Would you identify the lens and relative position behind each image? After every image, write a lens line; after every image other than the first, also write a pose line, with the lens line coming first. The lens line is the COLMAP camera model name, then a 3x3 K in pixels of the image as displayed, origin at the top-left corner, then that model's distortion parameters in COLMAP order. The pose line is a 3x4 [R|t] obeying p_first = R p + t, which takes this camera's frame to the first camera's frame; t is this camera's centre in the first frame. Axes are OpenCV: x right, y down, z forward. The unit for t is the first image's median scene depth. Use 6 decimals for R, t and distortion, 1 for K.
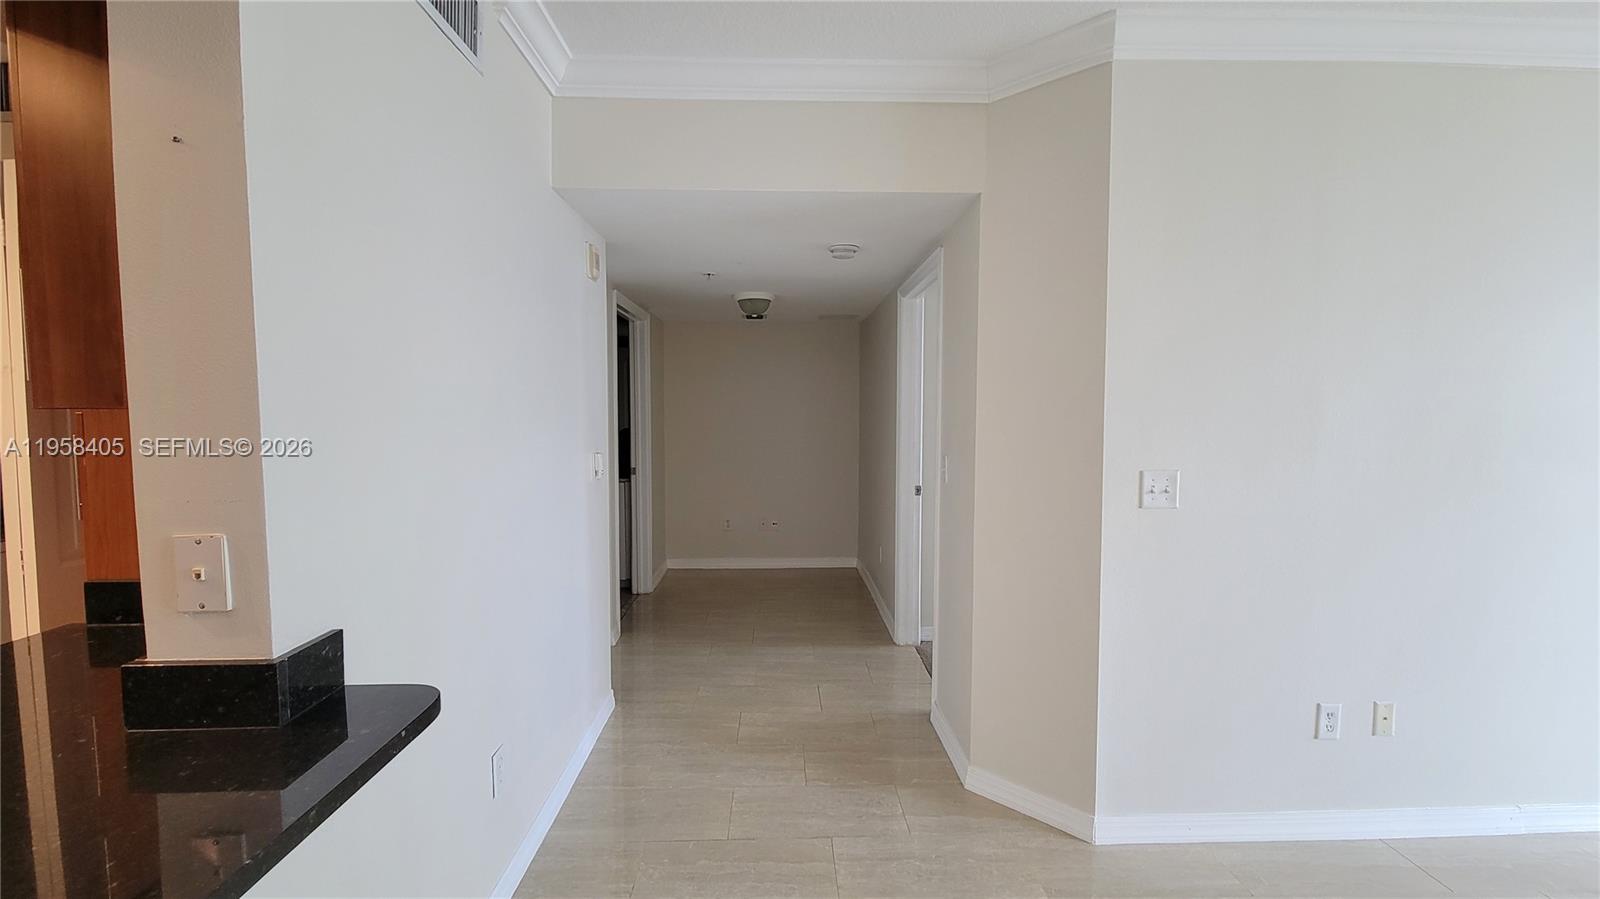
lens RADIAL K [[657.9, 0, 809.9], [0, 657.9, 448.7], [0, 0, 1]] dist [-0.000826, -0.000172]
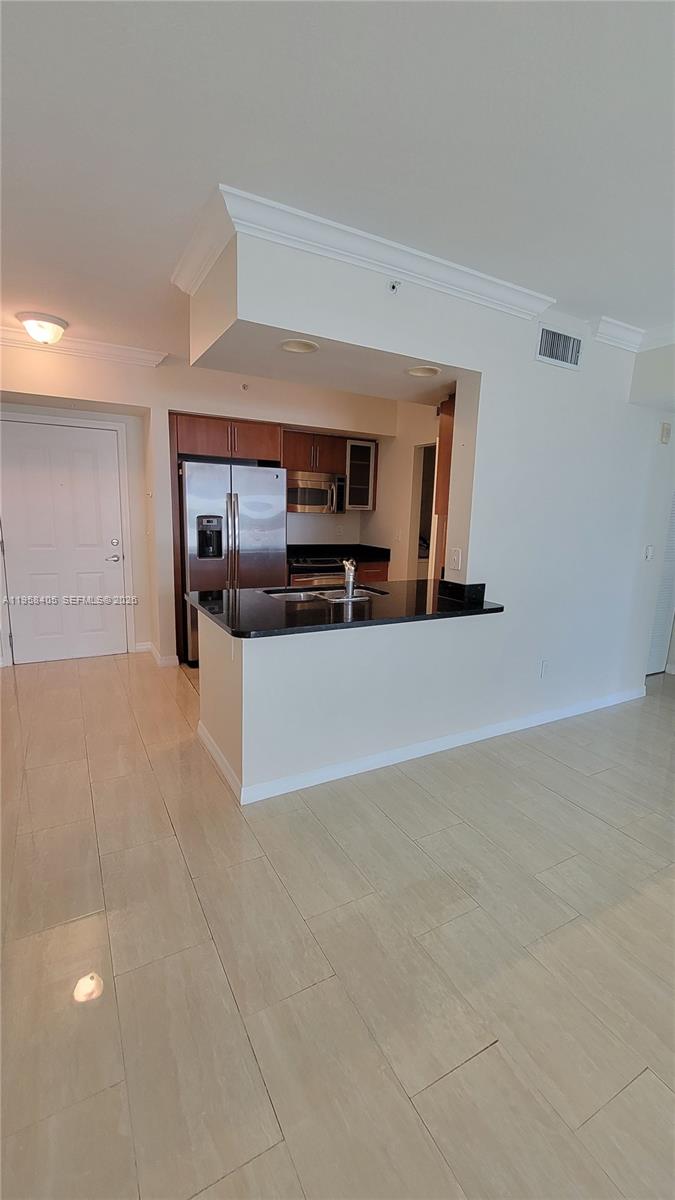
lens RADIAL K [[493.4, 0, 337.1], [0, 493.4, 601.2], [0, 0, 1]] dist [-0.000826, -0.000172]
pose [[0.437929, 0.174877, -0.881837, 1.252128], [-0.077430, 0.984590, 0.156801, 0.029028], [0.895669, -0.000387, 0.444721, -0.834978]]
